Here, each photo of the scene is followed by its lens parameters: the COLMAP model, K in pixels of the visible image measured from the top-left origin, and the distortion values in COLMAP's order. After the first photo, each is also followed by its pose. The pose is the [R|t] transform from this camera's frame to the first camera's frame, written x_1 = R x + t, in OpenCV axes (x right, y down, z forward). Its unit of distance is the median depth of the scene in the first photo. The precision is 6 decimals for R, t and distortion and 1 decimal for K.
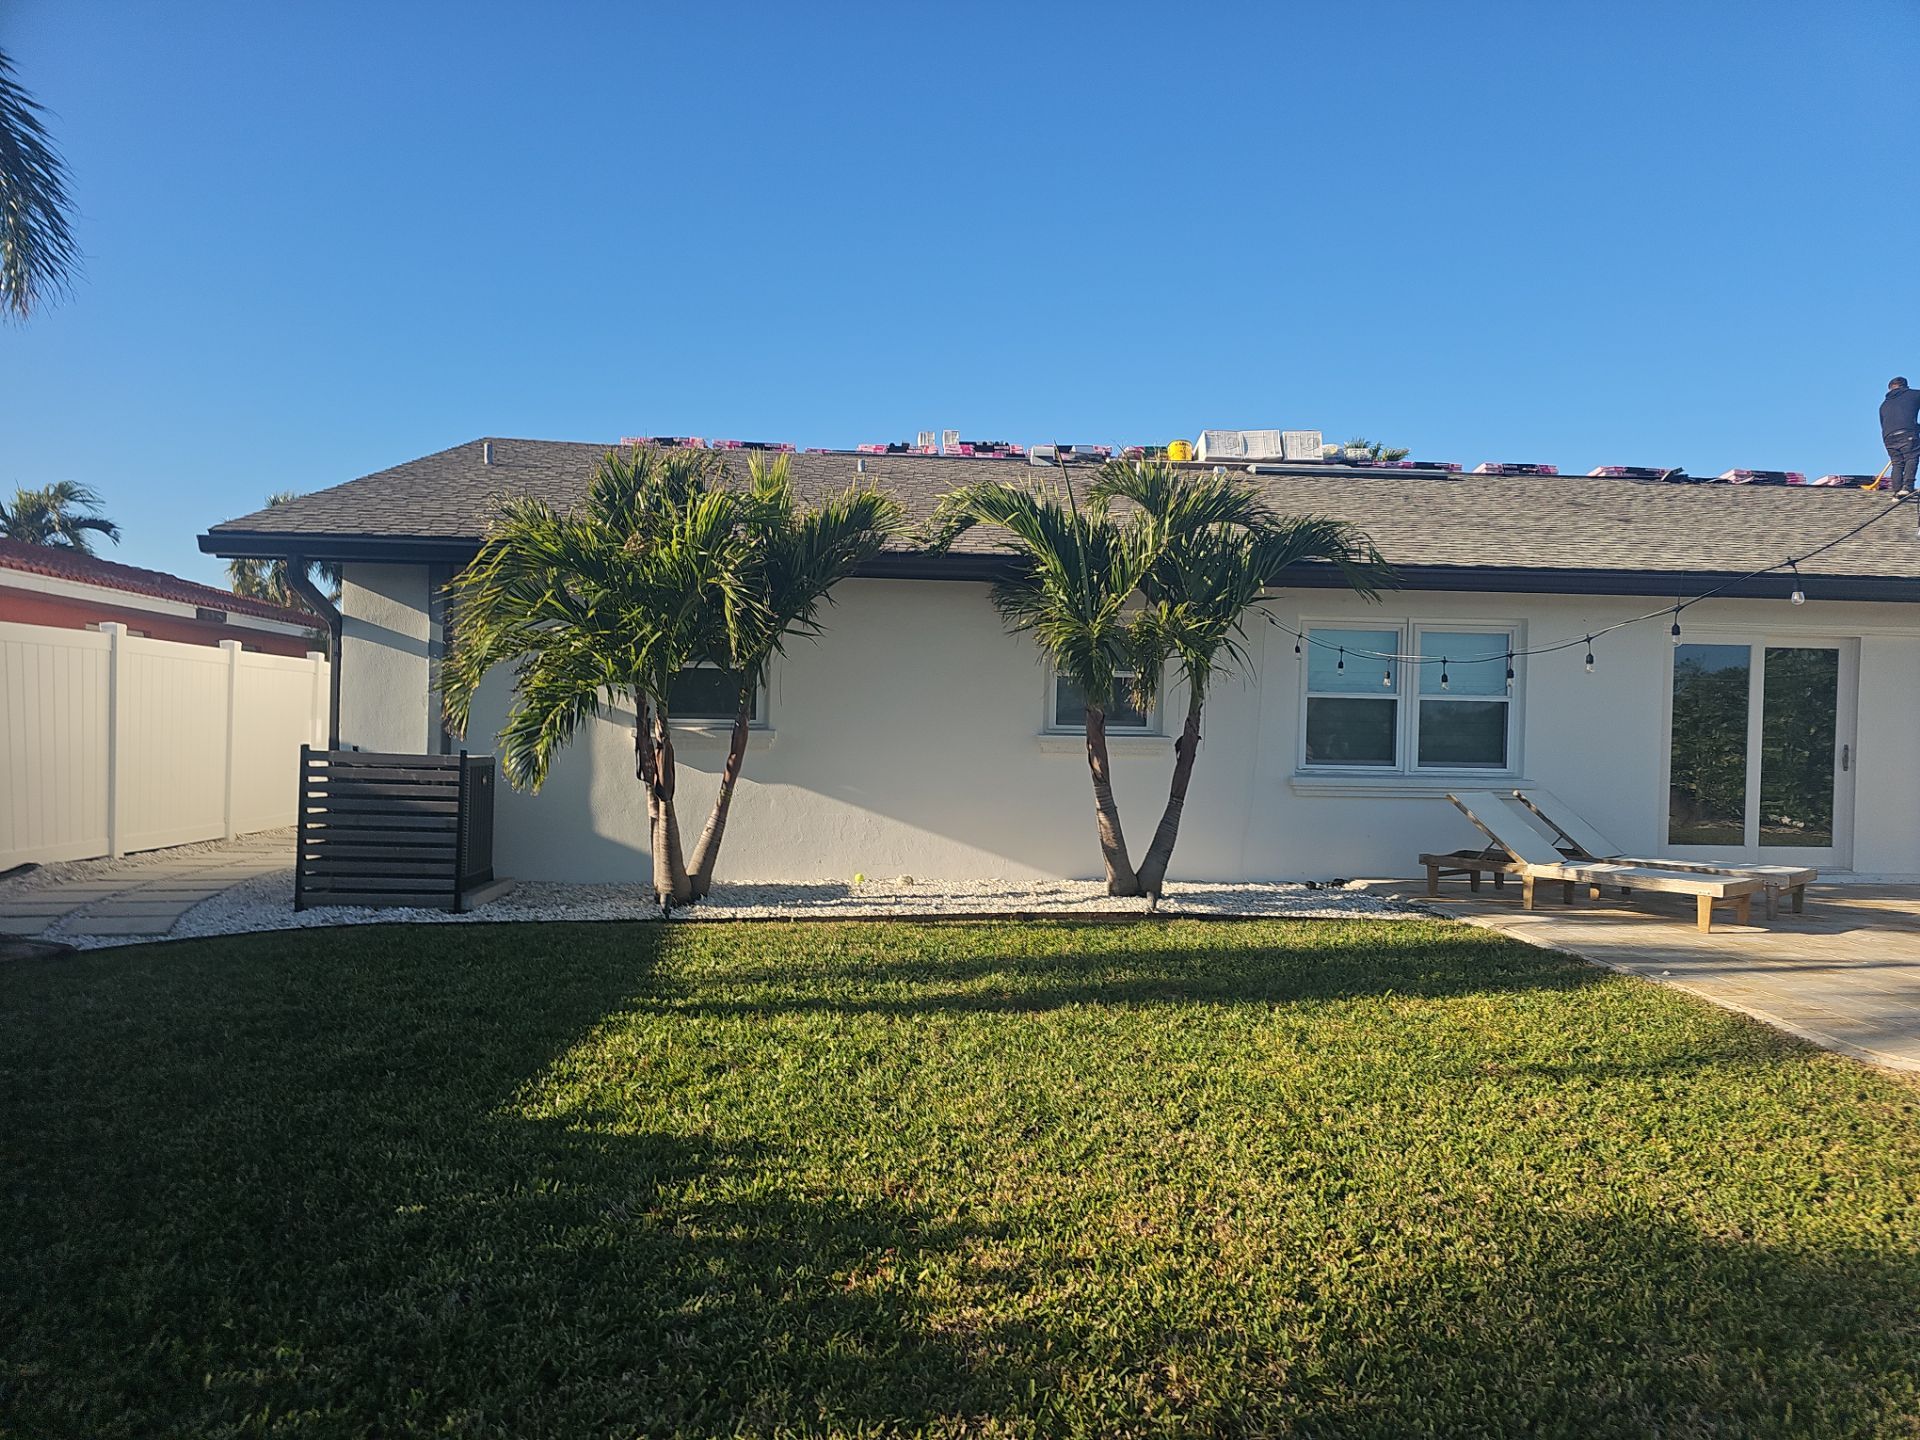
lens RADIAL K [[1228.5, 0, 958.7], [0, 1228.5, 733.9], [0, 0, 1]] dist [0.059306, -0.044352]
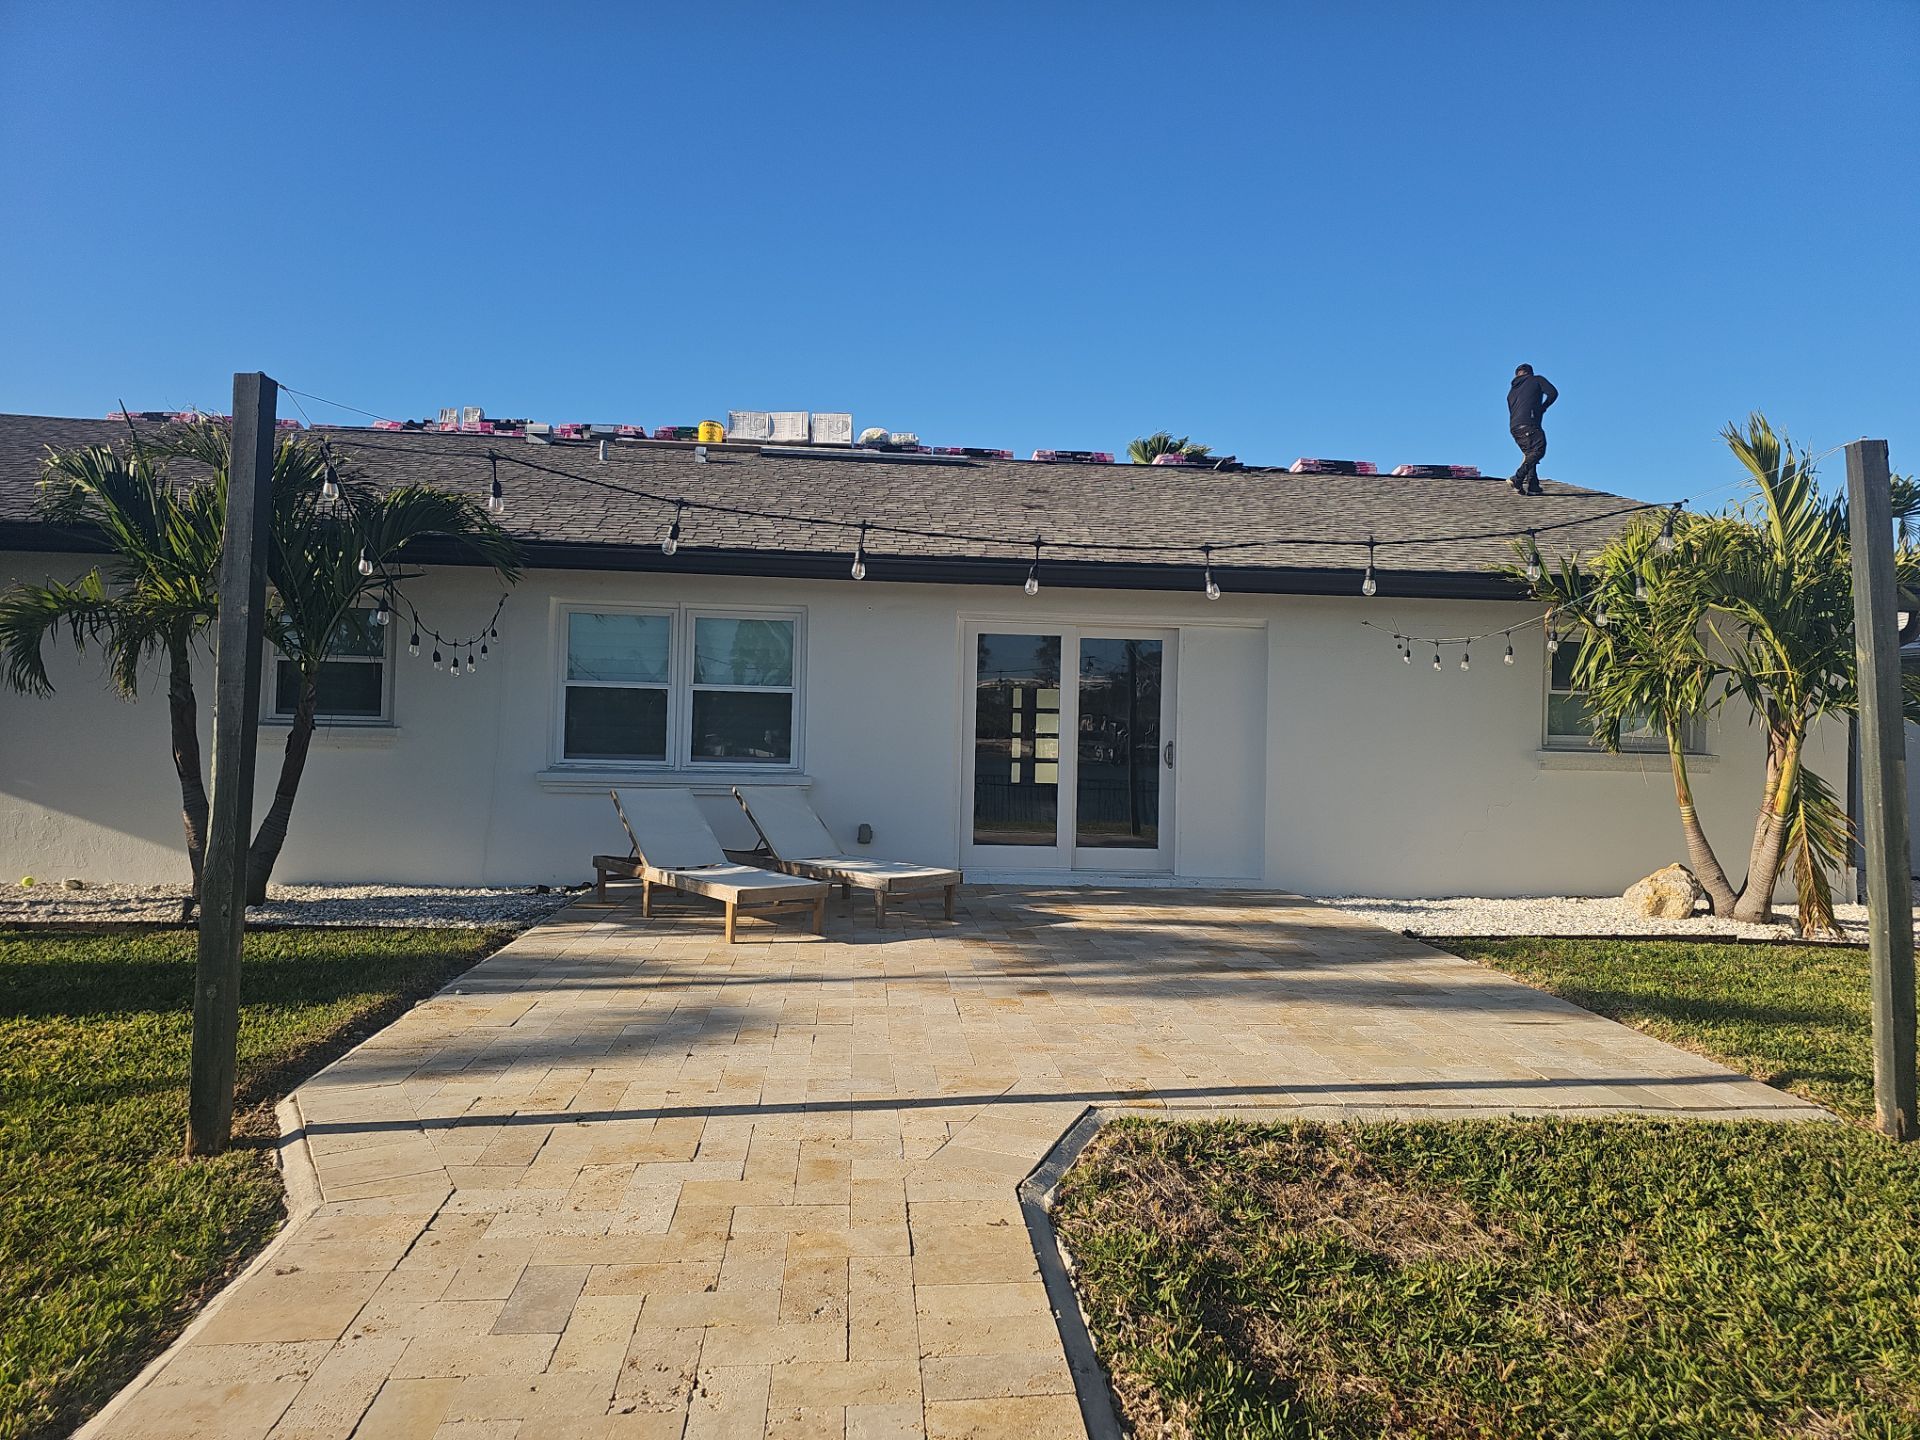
lens RADIAL K [[1222.7, 0, 959.8], [0, 1222.7, 713.9], [0, 0, 1]] dist [0.076871, -0.042167]
pose [[0.999969, 0.006307, -0.004782, 0.561931], [-0.006380, 0.999861, -0.015433, 0.003592], [0.004684, 0.015463, 0.999869, 0.074558]]
